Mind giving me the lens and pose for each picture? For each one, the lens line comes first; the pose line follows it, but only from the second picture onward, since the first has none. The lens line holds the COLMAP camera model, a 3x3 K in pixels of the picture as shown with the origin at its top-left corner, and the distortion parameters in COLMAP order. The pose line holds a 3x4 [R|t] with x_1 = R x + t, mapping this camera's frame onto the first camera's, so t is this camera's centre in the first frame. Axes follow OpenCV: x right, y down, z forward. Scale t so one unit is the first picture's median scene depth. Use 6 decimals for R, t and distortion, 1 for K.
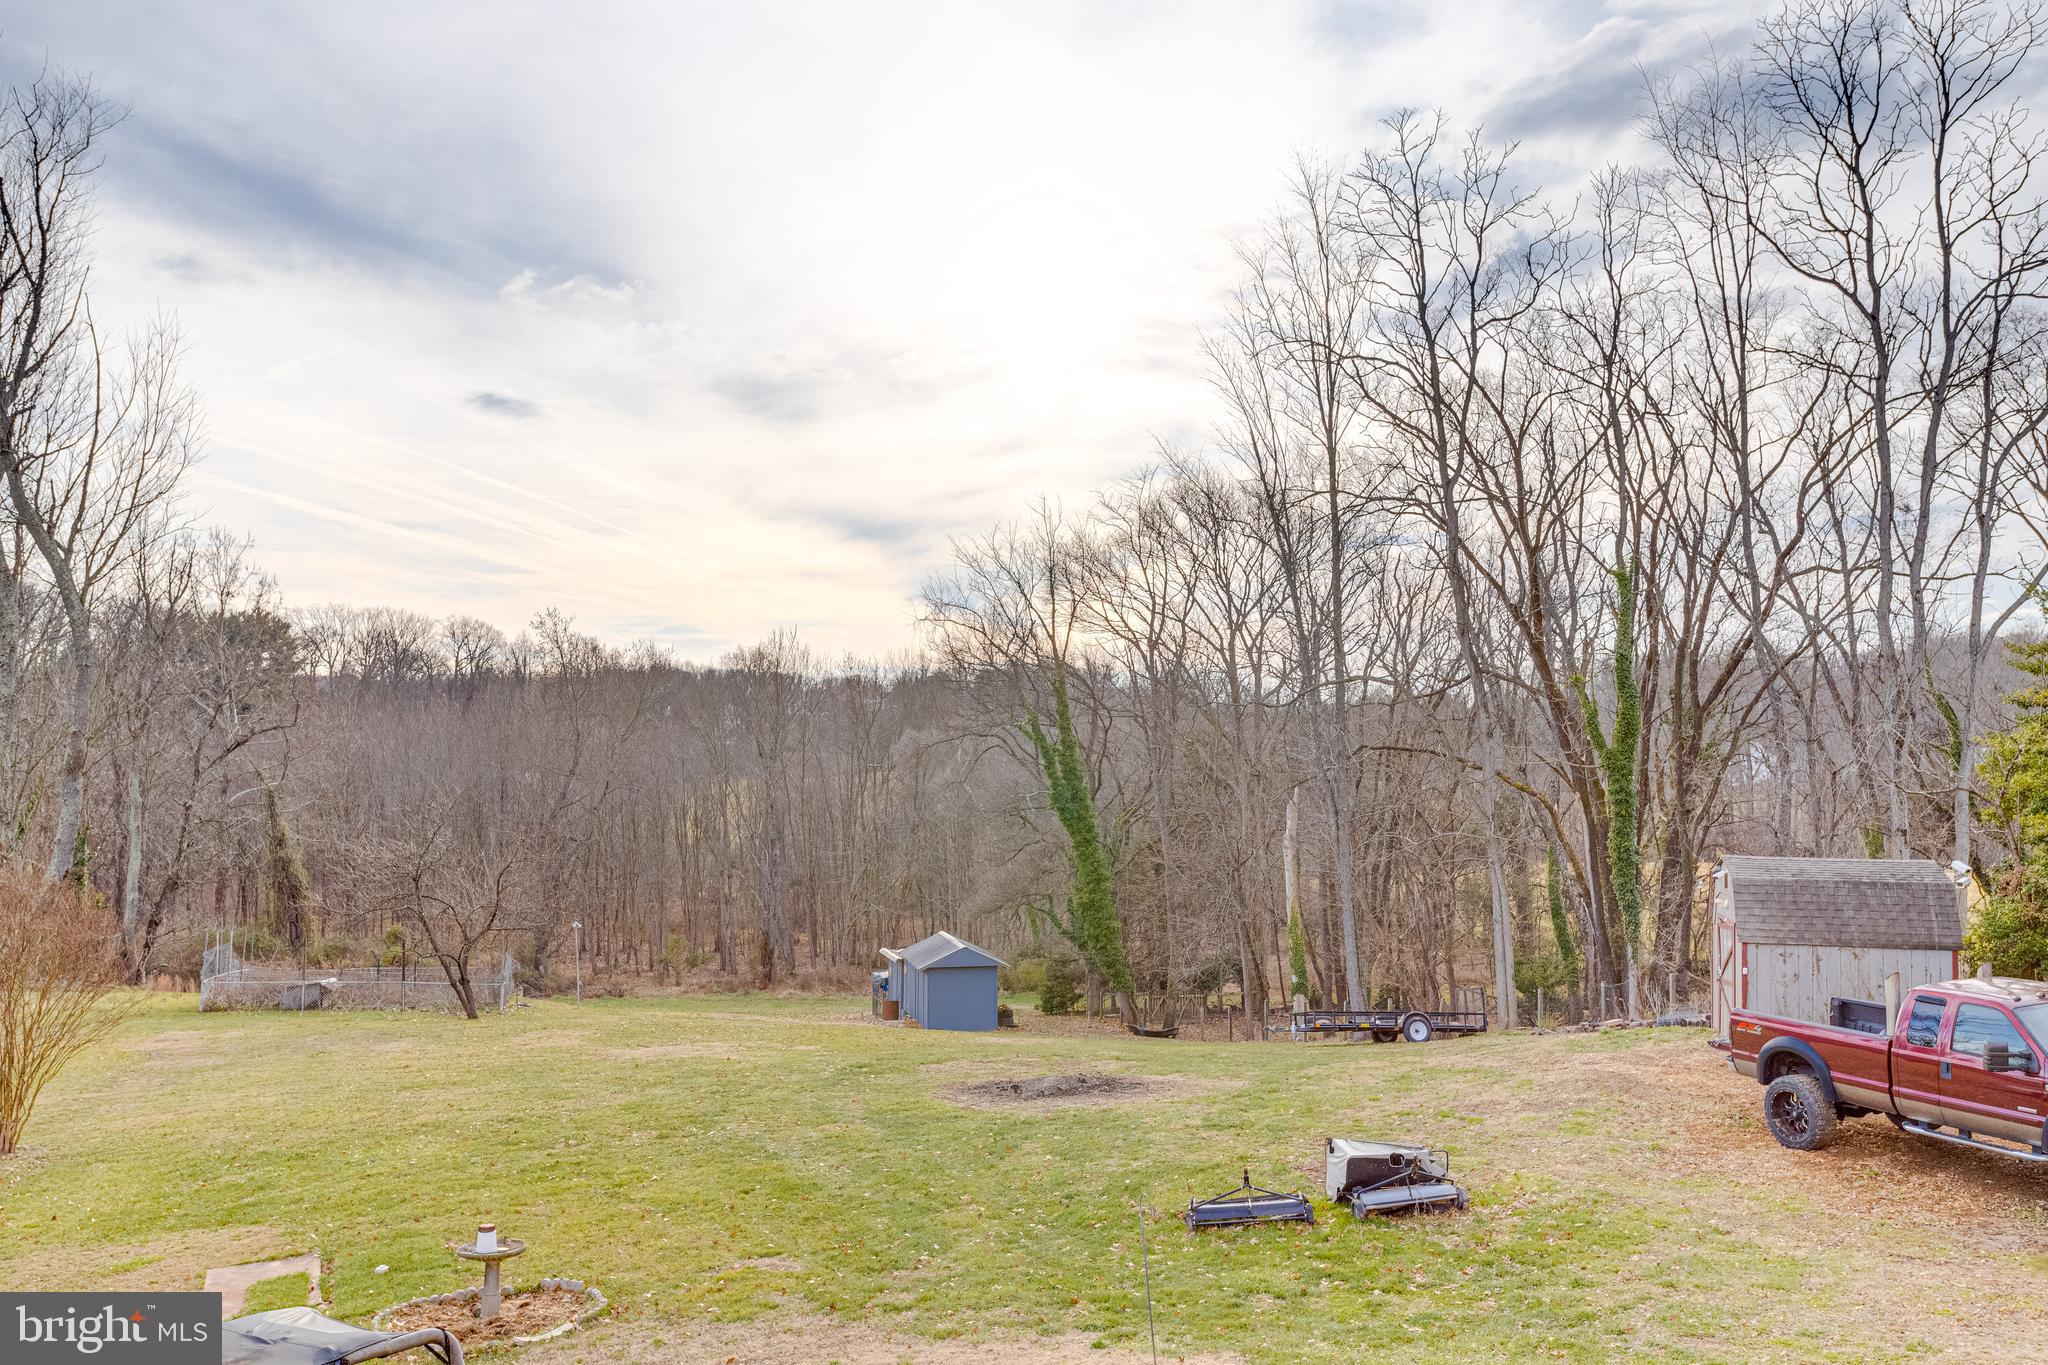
lens RADIAL K [[1537.2, 0, 1024.0], [0, 1537.2, 682.5], [0, 0, 1]] dist [-0.000073, 0.001298]
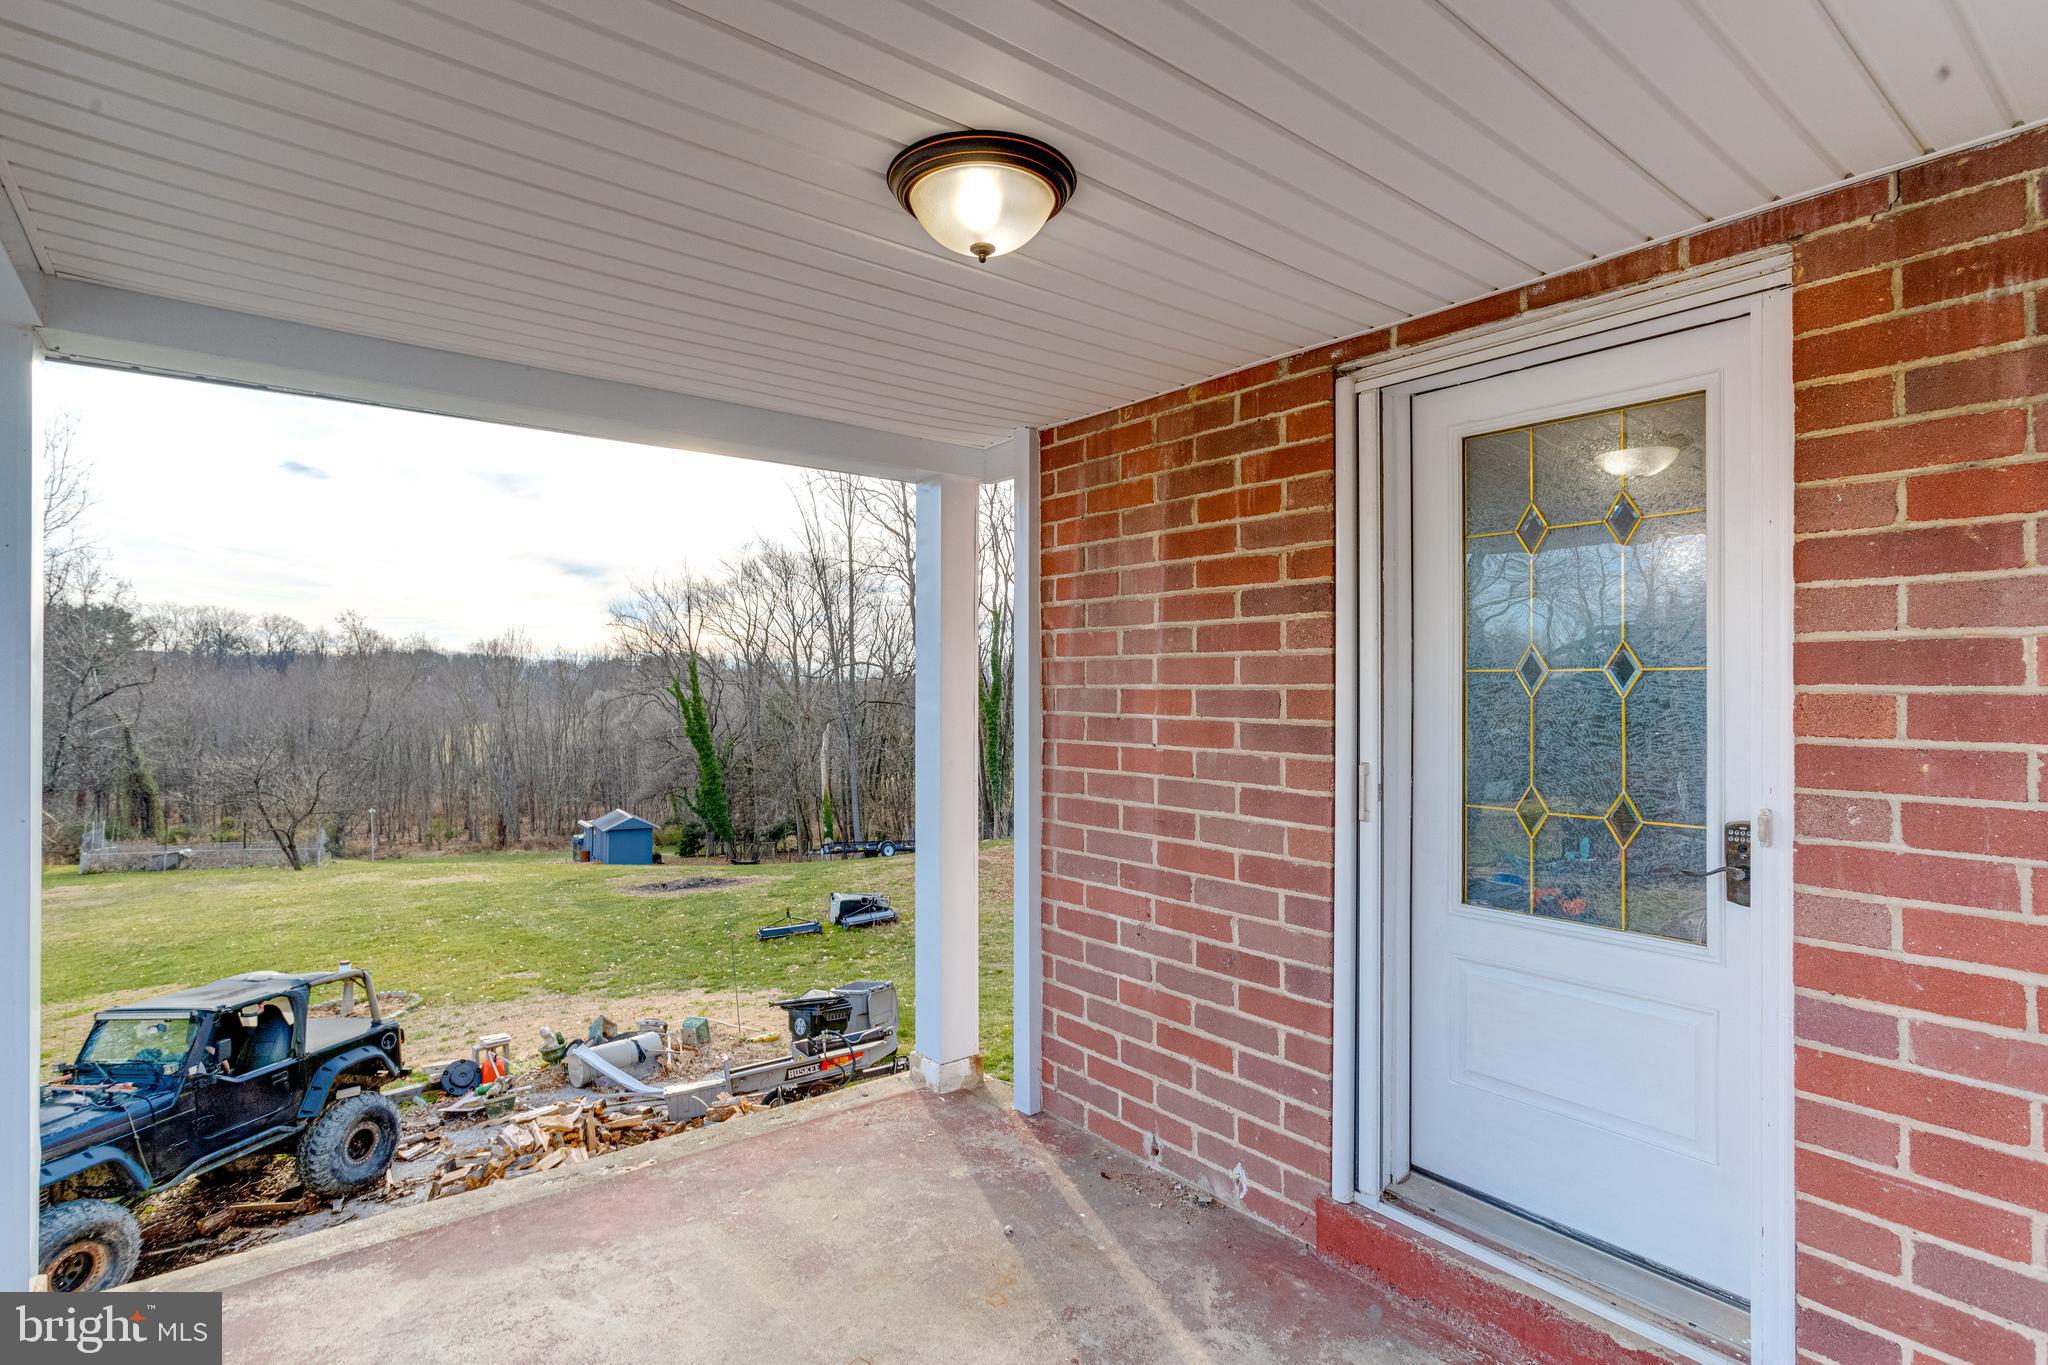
lens RADIAL K [[1033.9, 0, 1024.0], [0, 1033.9, 682.5], [0, 0, 1]] dist [-0.044421, 0.028578]
pose [[0.944851, 0.015326, 0.327143, -0.003054], [-0.016305, 0.999867, 0.000252, 0.015032], [-0.327095, -0.005573, 0.944975, -0.210729]]
